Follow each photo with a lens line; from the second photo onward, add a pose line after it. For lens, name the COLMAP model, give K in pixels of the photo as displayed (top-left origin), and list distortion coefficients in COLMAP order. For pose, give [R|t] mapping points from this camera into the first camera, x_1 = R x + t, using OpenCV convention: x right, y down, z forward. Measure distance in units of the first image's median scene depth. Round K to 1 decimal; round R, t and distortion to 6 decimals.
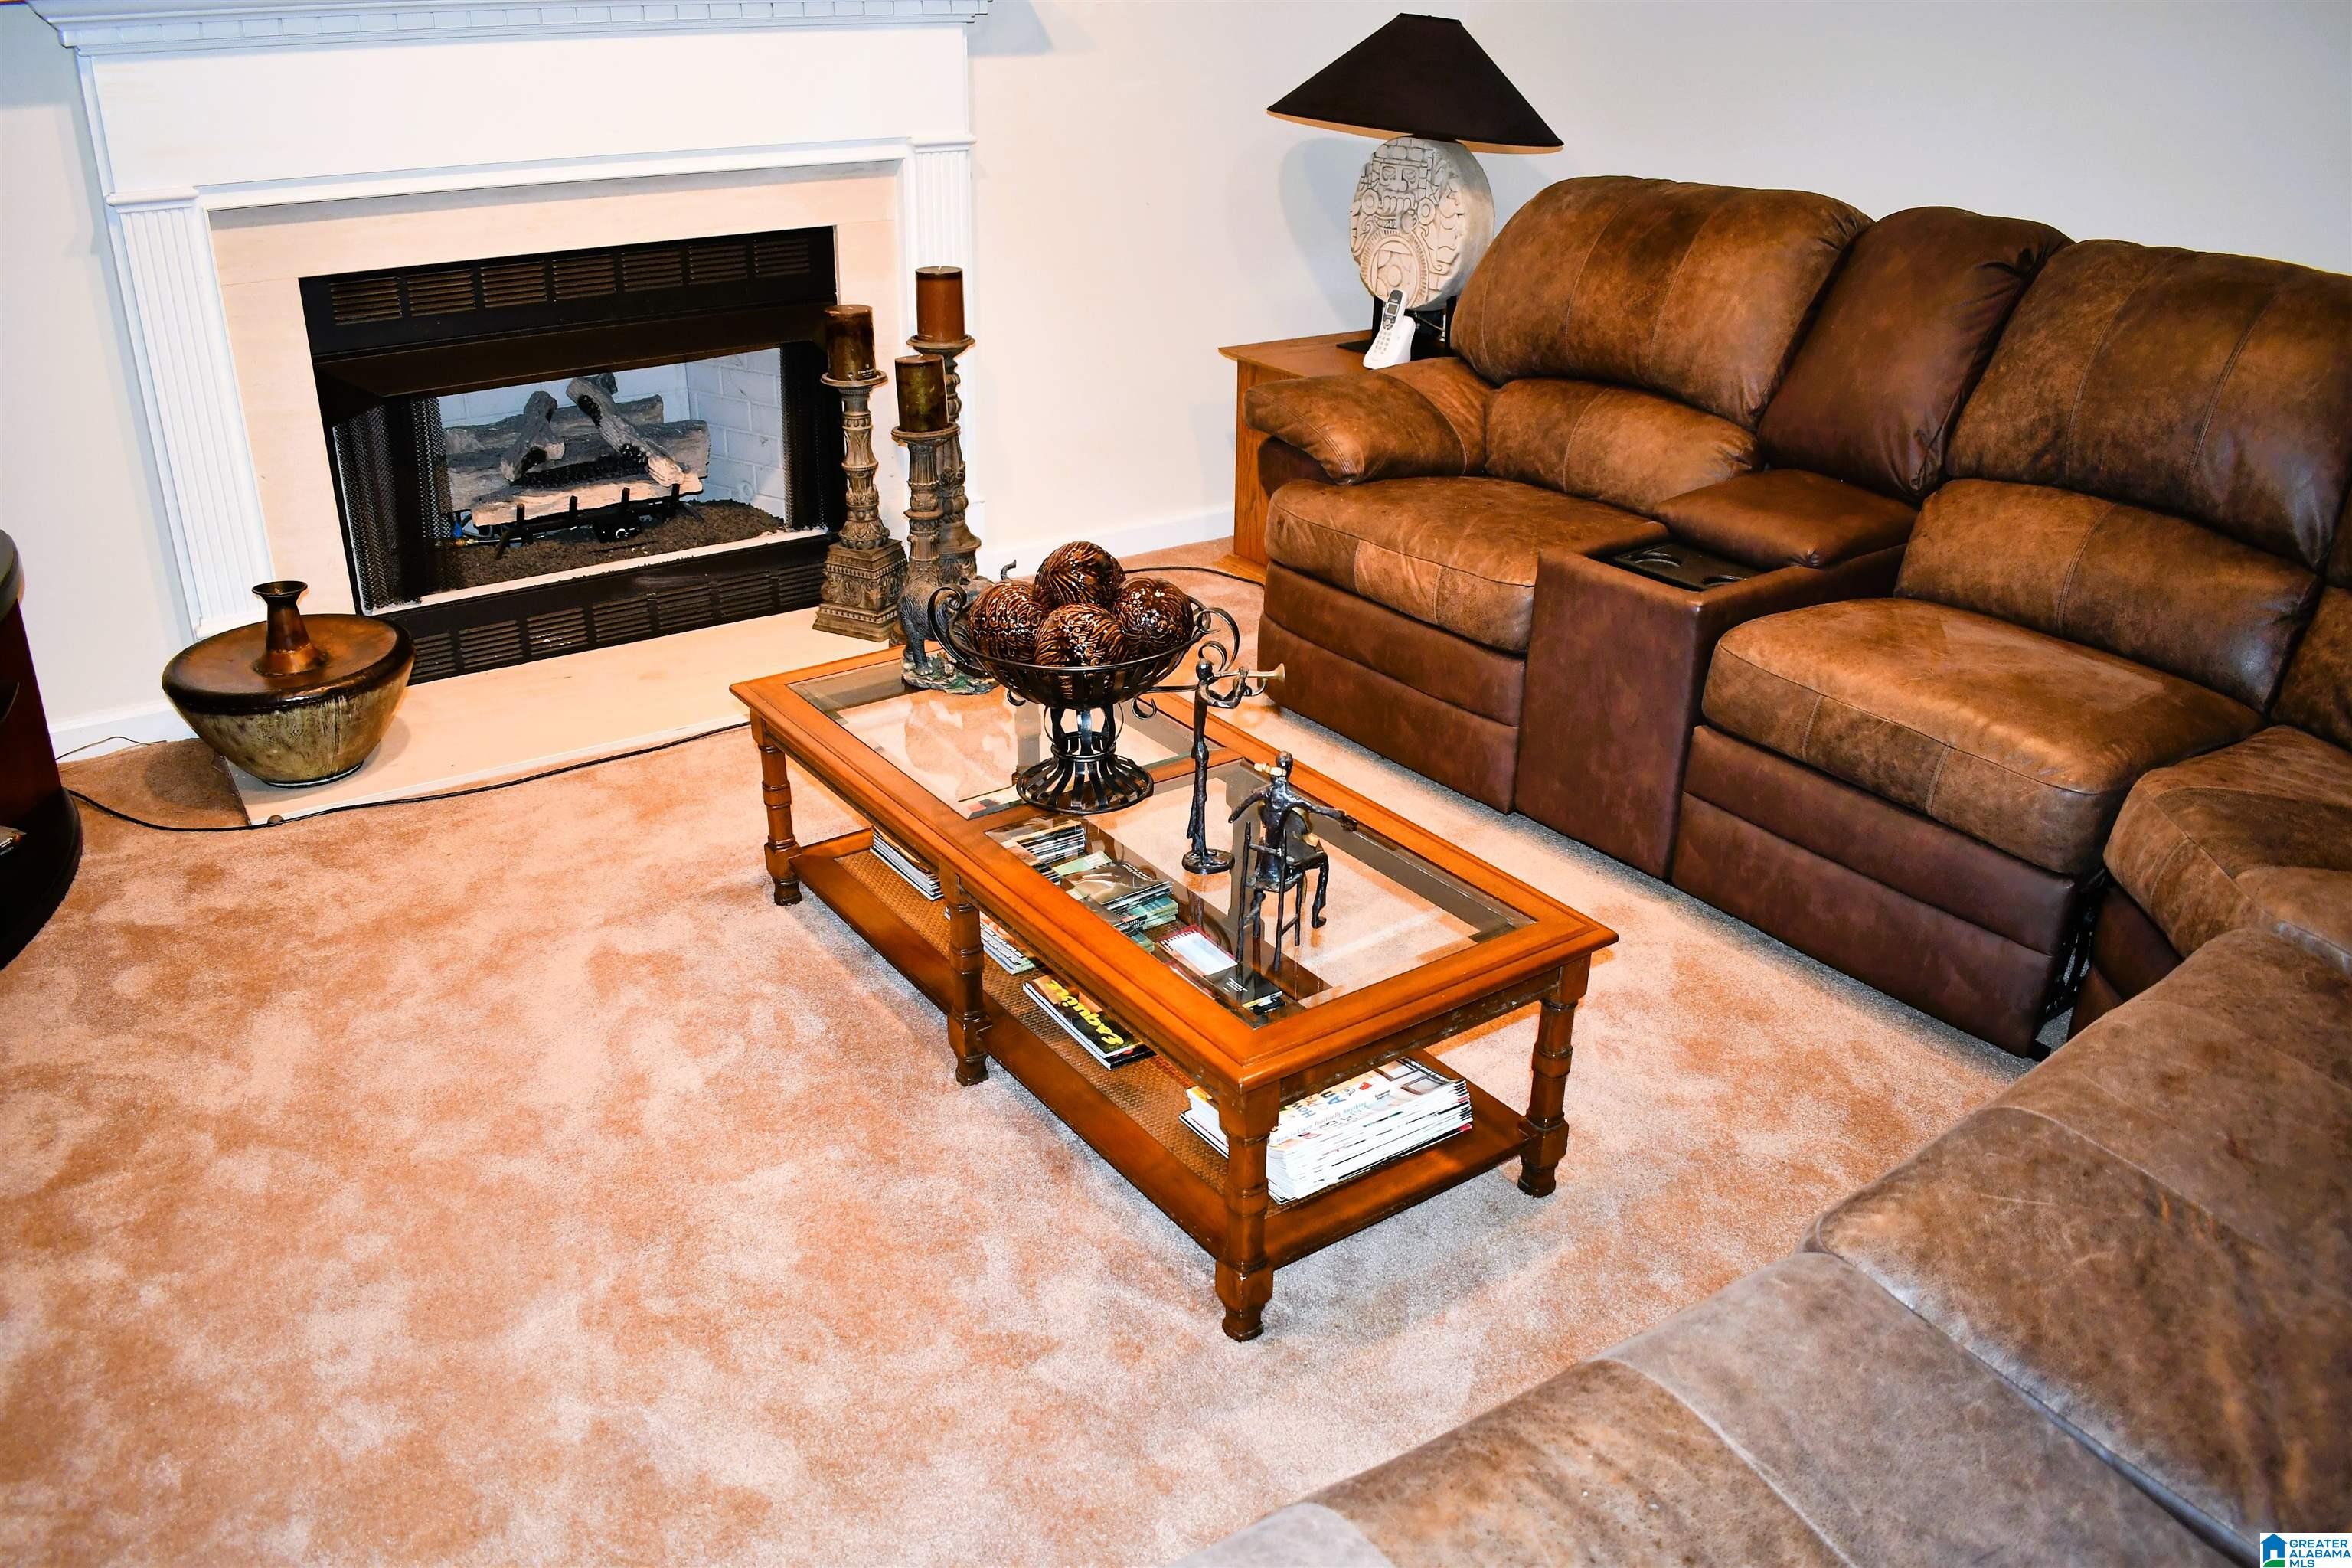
lens RADIAL K [[1828.1, 0, 1164.7], [0, 1828.1, 797.3], [0, 0, 1]] dist [-0.091689, 0.009102]
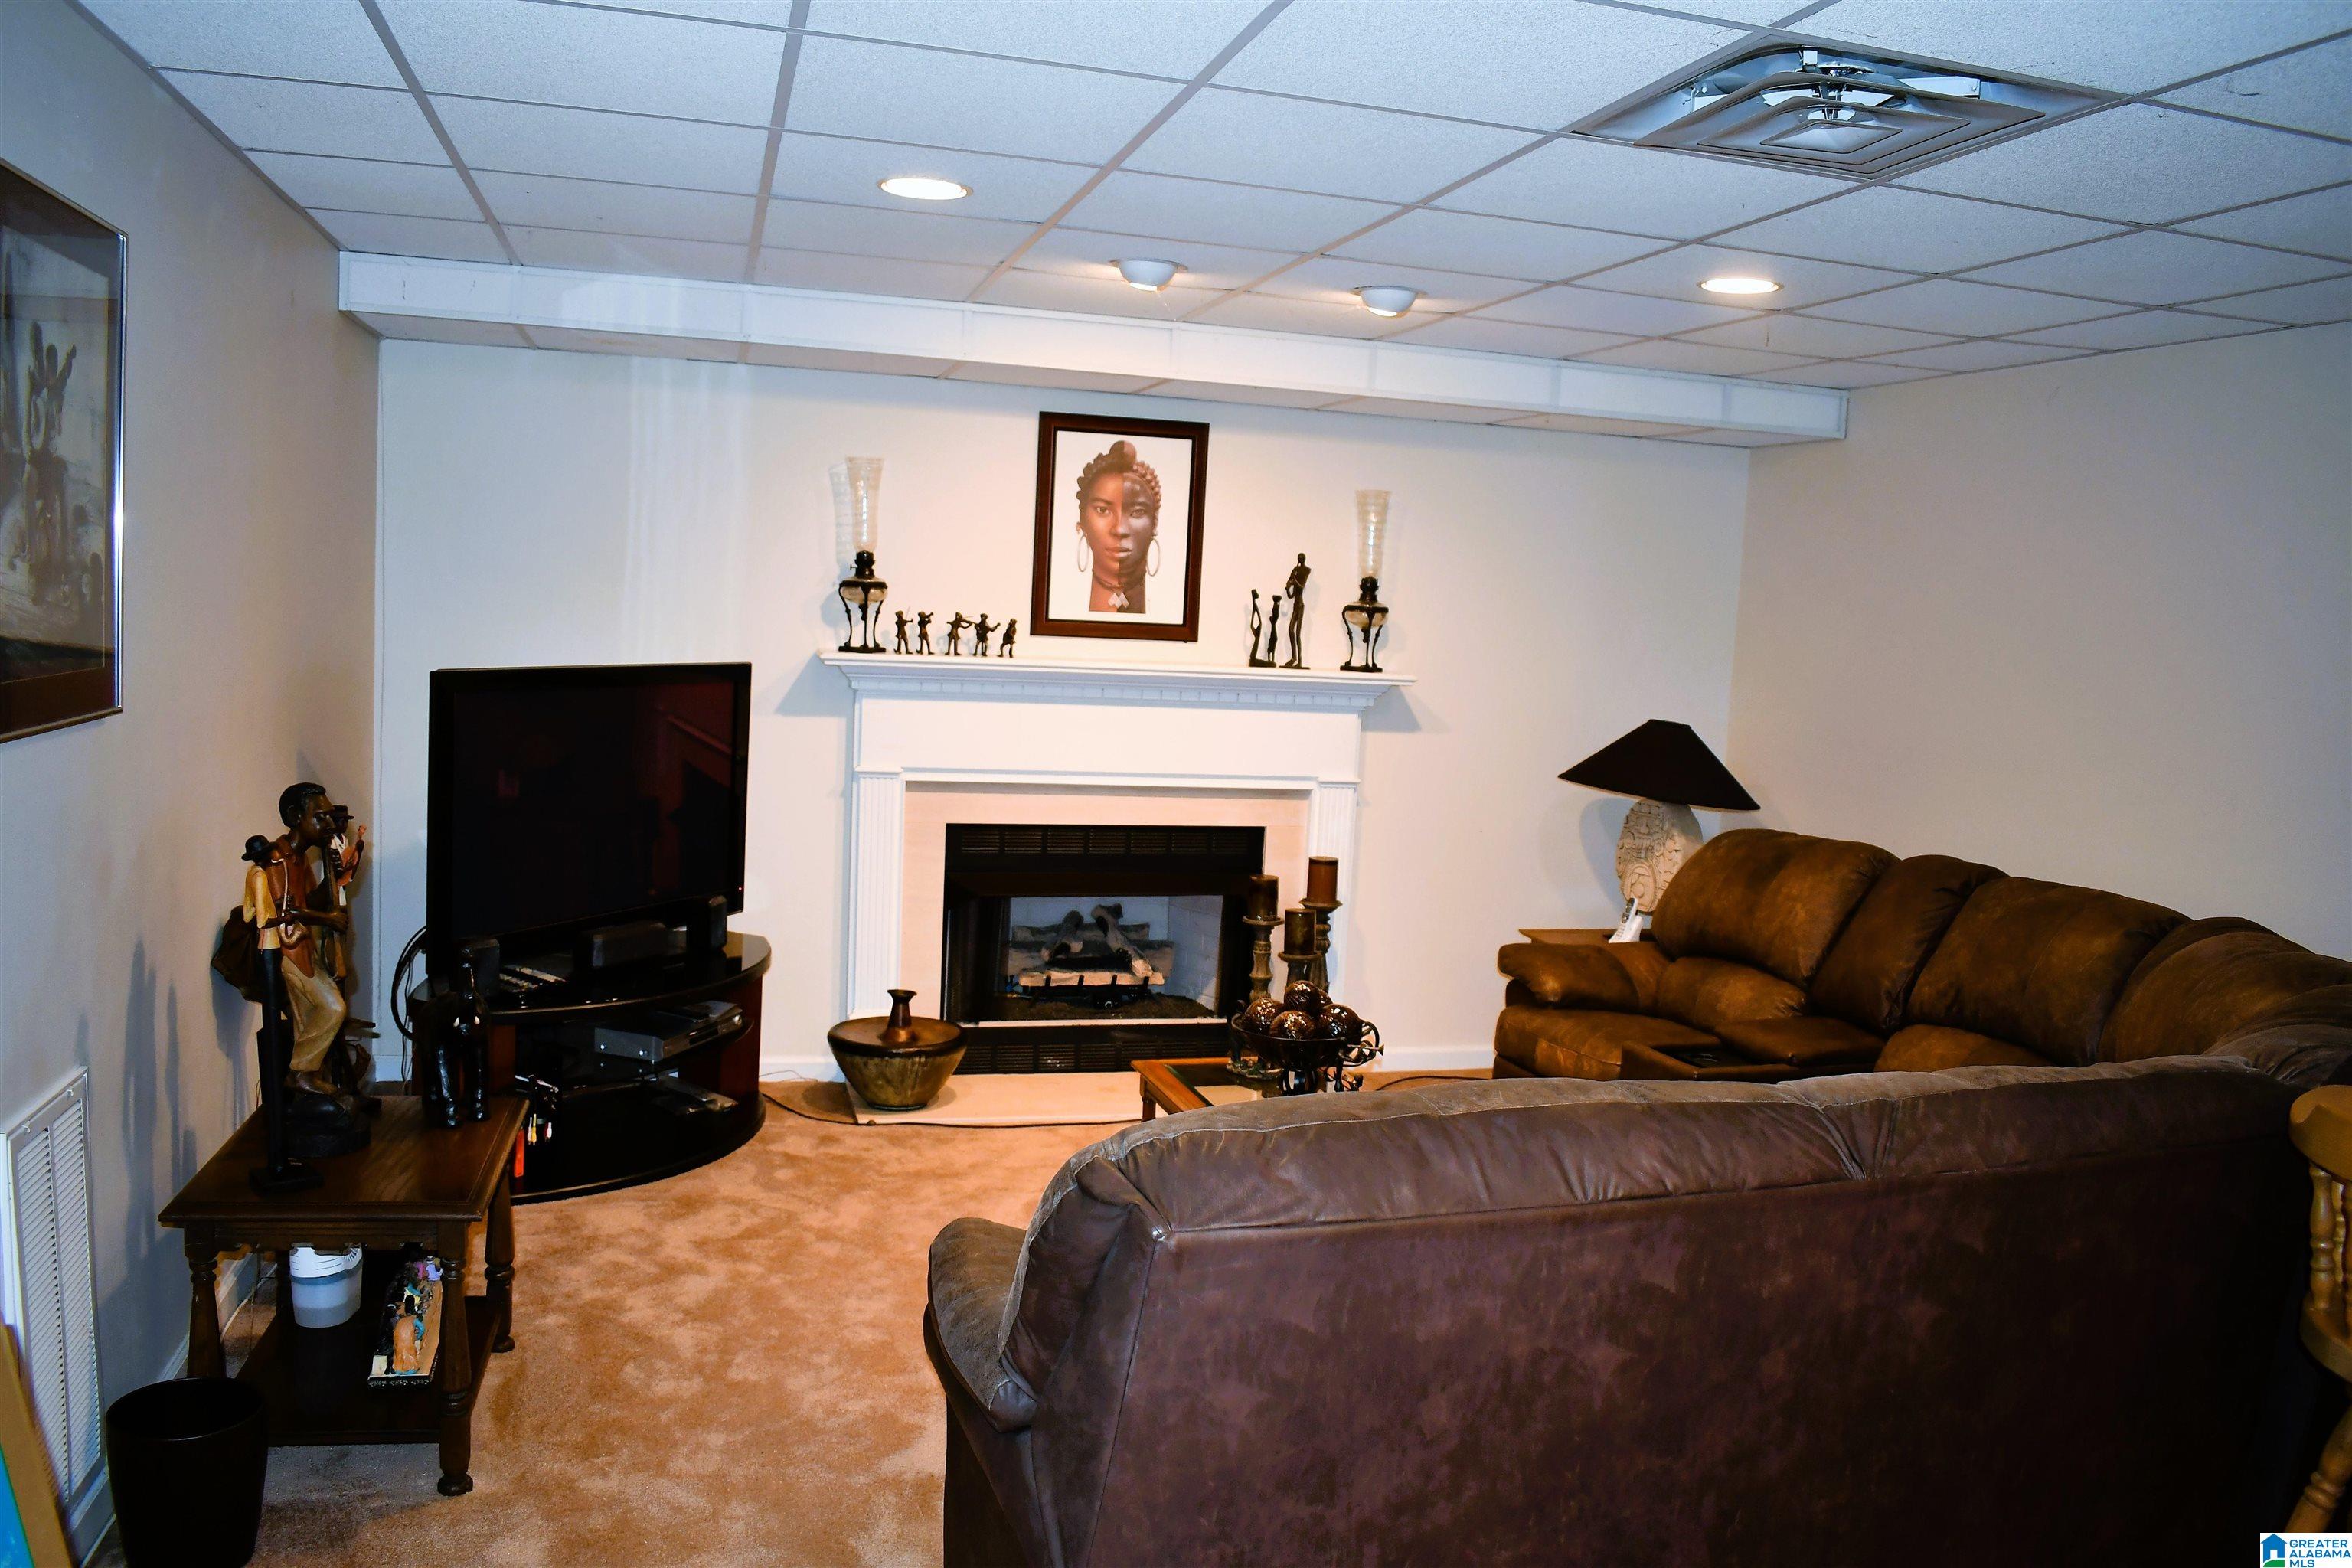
lens RADIAL K [[1828.1, 0, 1180.3], [0, 1828.1, 783.3], [0, 0, 1]] dist [-0.091689, 0.009102]
pose [[0.949779, 0.064131, -0.306280, 0.275881], [-0.165914, 0.933076, -0.319128, 0.203335], [0.265317, 0.353917, 0.896856, -0.557868]]
